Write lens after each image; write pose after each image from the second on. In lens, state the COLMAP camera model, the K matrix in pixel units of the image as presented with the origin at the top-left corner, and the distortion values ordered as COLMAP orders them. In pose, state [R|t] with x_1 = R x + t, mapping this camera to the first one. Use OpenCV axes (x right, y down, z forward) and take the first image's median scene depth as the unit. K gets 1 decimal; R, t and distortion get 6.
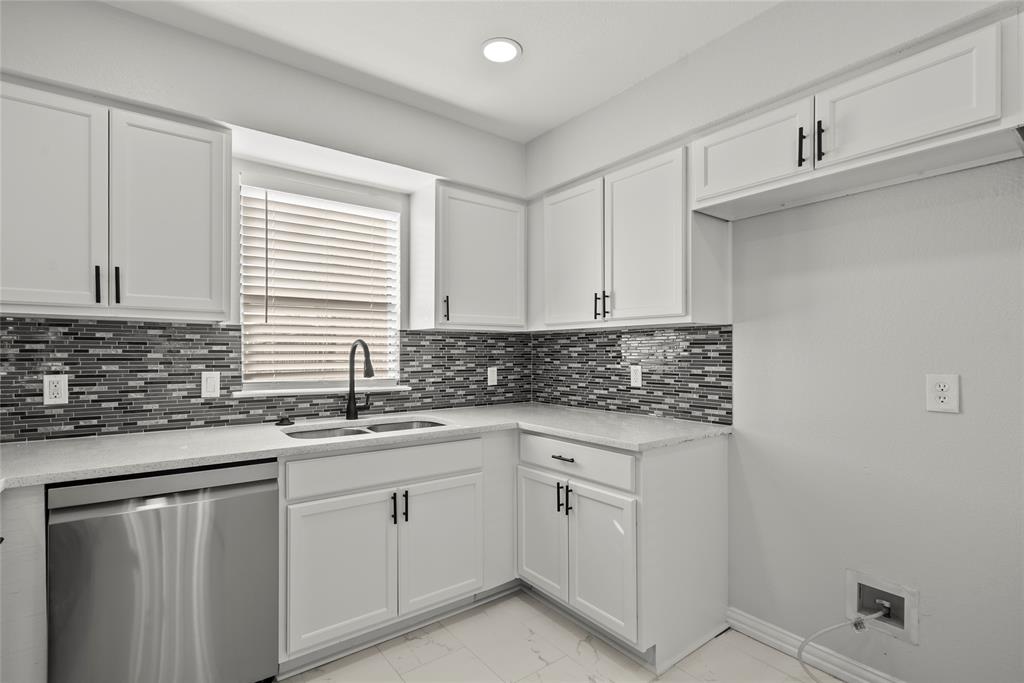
lens RADIAL K [[482.1, 0, 515.3], [0, 482.1, 350.8], [0, 0, 1]] dist [0.003699, 0.001270]
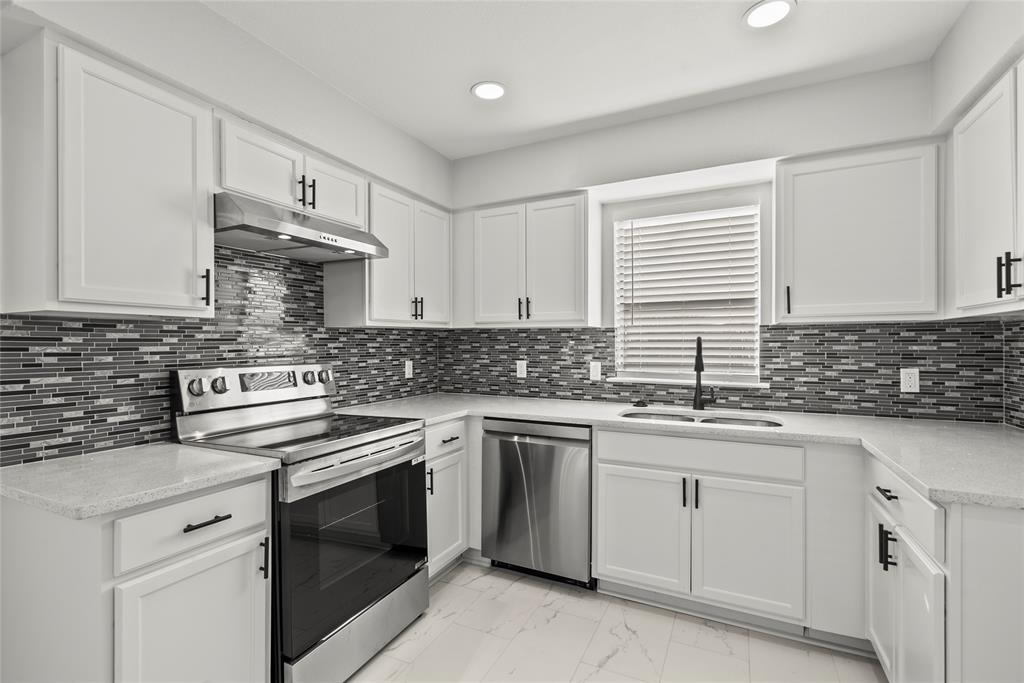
lens RADIAL K [[482.1, 0, 497.8], [0, 482.1, 341.7], [0, 0, 1]] dist [0.003699, 0.001270]
pose [[0.436371, -0.009222, -0.899719, 0.471925], [0.001429, 0.999953, -0.009556, -0.001734], [0.899766, 0.002884, 0.436364, 0.127313]]
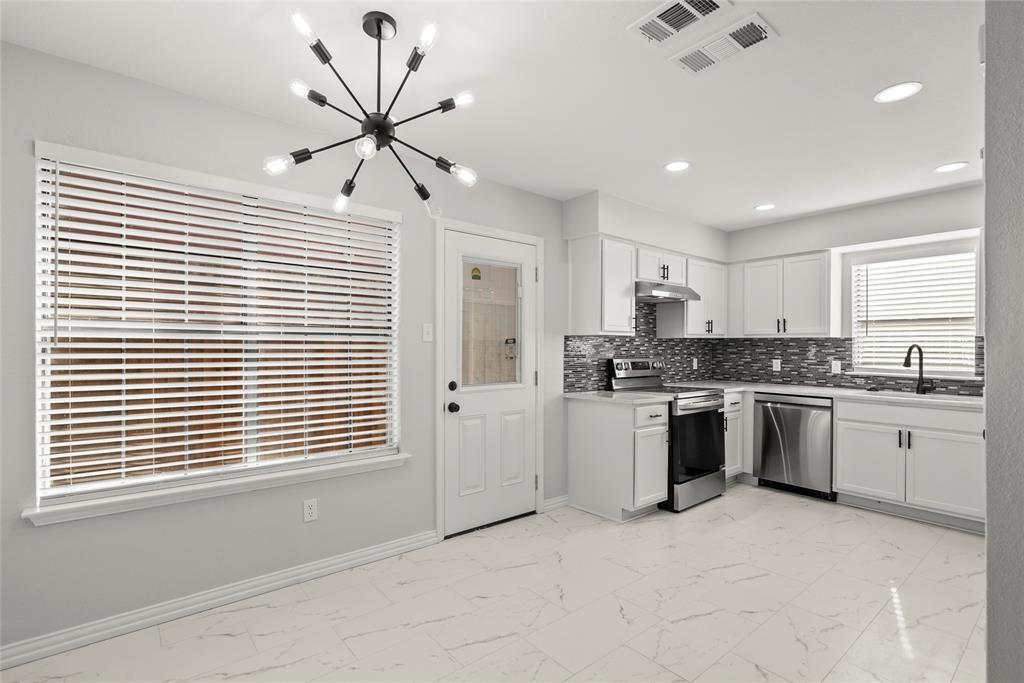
lens RADIAL K [[482.1, 0, 497.5], [0, 482.1, 345.3], [0, 0, 1]] dist [0.003699, 0.001270]
pose [[0.035015, -0.008331, -0.999352, 1.285323], [-0.007375, 0.999936, -0.008594, 0.005277], [0.999360, 0.007672, 0.034951, -0.478947]]
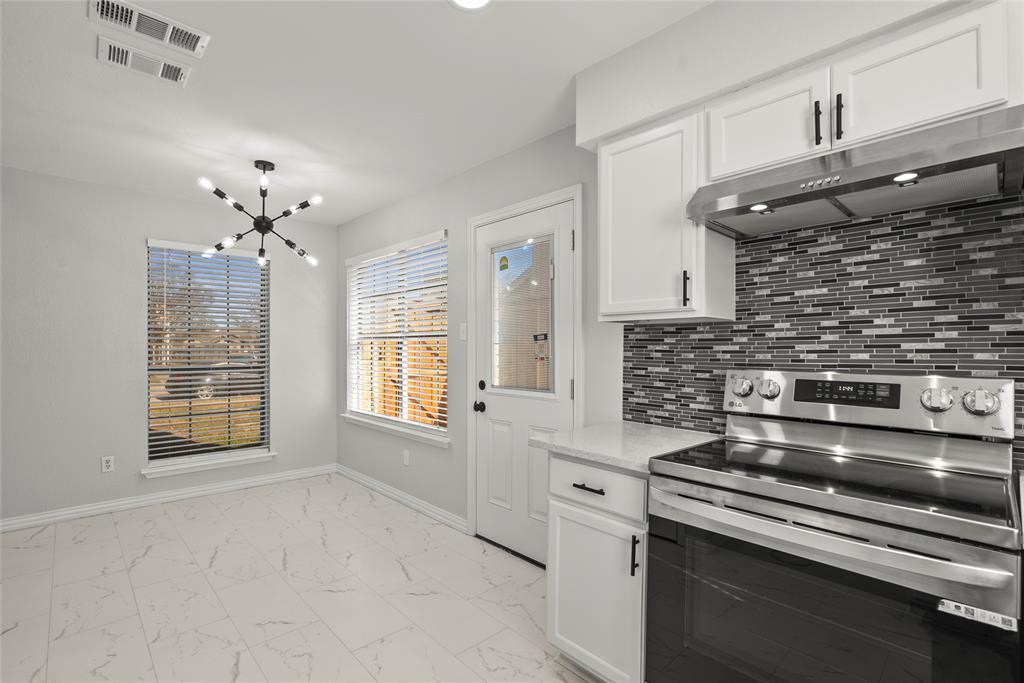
lens RADIAL K [[482.1, 0, 508.4], [0, 482.1, 345.9], [0, 0, 1]] dist [0.003699, 0.001270]
pose [[-0.994952, 0.005533, -0.100195, -0.012769], [0.004583, 0.999942, 0.009704, -0.011714], [0.100243, 0.009196, -0.994920, 0.764671]]
